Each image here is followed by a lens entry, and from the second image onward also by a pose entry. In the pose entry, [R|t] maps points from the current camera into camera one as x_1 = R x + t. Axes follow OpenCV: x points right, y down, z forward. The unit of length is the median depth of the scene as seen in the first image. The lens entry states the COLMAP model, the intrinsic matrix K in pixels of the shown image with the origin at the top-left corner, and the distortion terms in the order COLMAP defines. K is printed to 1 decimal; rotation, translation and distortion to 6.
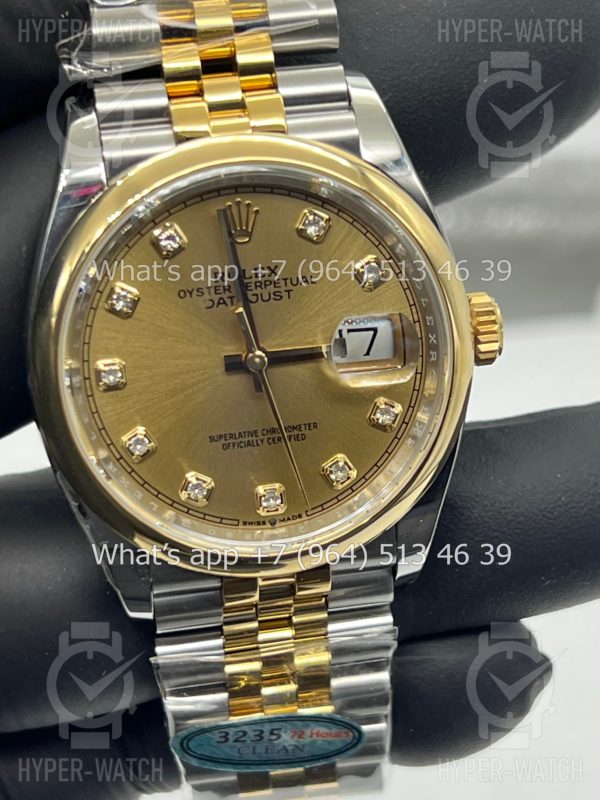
lens RADIAL K [[1807.0, 0, 297.5], [0, 1807.0, 397.8], [0, 0, 1]] dist [0.230781, 0.000000]
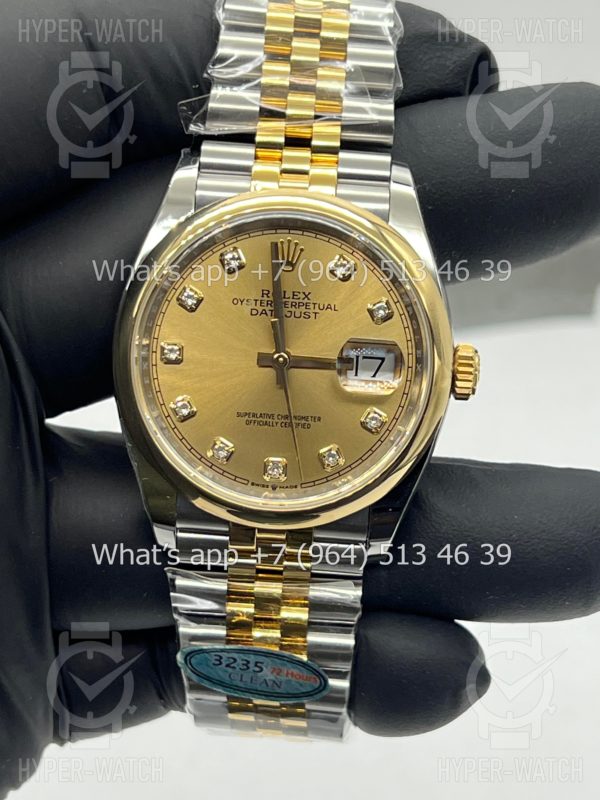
lens RADIAL K [[1807.0, 0, 301.5], [0, 1807.0, 403.8], [0, 0, 1]] dist [0.230781, 0.000000]
pose [[0.972848, 0.166656, -0.160598, 0.204633], [-0.183480, 0.978299, -0.096256, 0.132057], [0.141072, 0.123109, 0.982315, -0.278937]]
